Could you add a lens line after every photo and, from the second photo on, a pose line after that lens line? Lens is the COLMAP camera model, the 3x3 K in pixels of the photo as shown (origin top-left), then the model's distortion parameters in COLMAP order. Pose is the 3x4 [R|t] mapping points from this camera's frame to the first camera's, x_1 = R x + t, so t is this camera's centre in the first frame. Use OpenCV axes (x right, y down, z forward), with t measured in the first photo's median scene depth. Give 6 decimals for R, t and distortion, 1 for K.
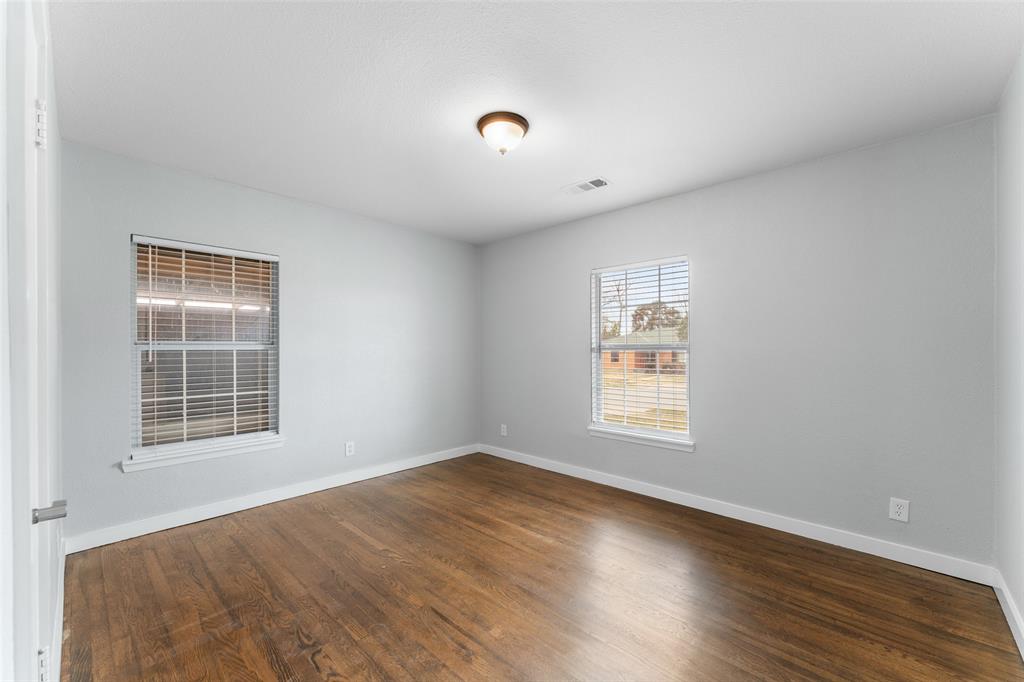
lens RADIAL K [[407.4, 0, 506.1], [0, 407.4, 347.9], [0, 0, 1]] dist [-0.000693, 0.000135]
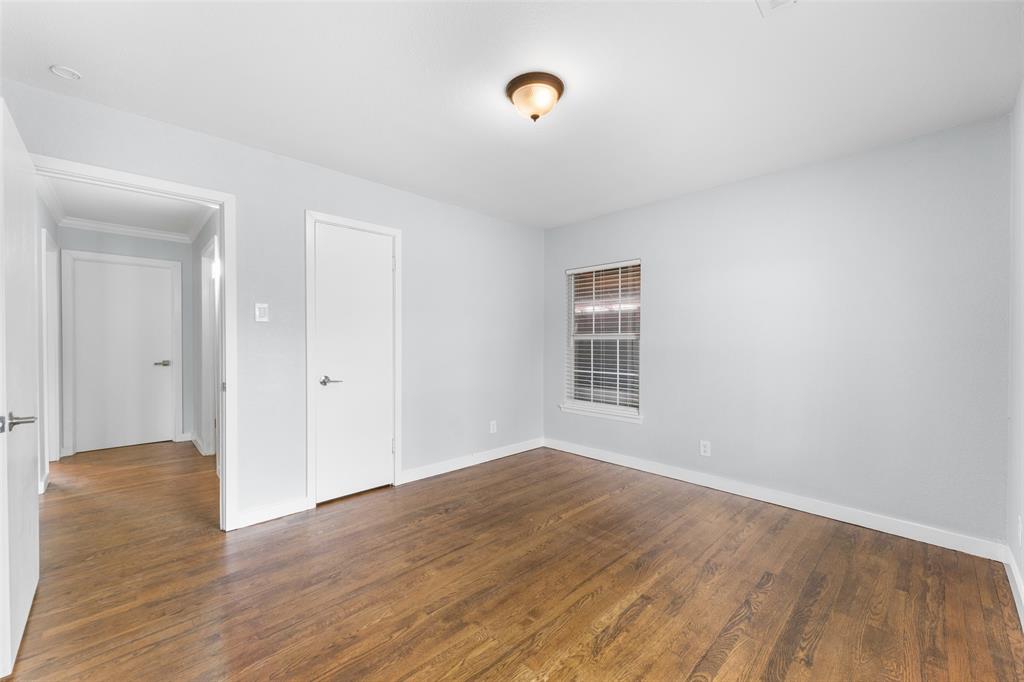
lens RADIAL K [[407.4, 0, 506.0], [0, 407.4, 339.4], [0, 0, 1]] dist [-0.000693, 0.000135]
pose [[-0.046909, 0.000610, -0.998899, 0.696118], [-0.001453, 0.999999, 0.000679, 0.003913], [0.998898, 0.001483, -0.046908, 0.757455]]
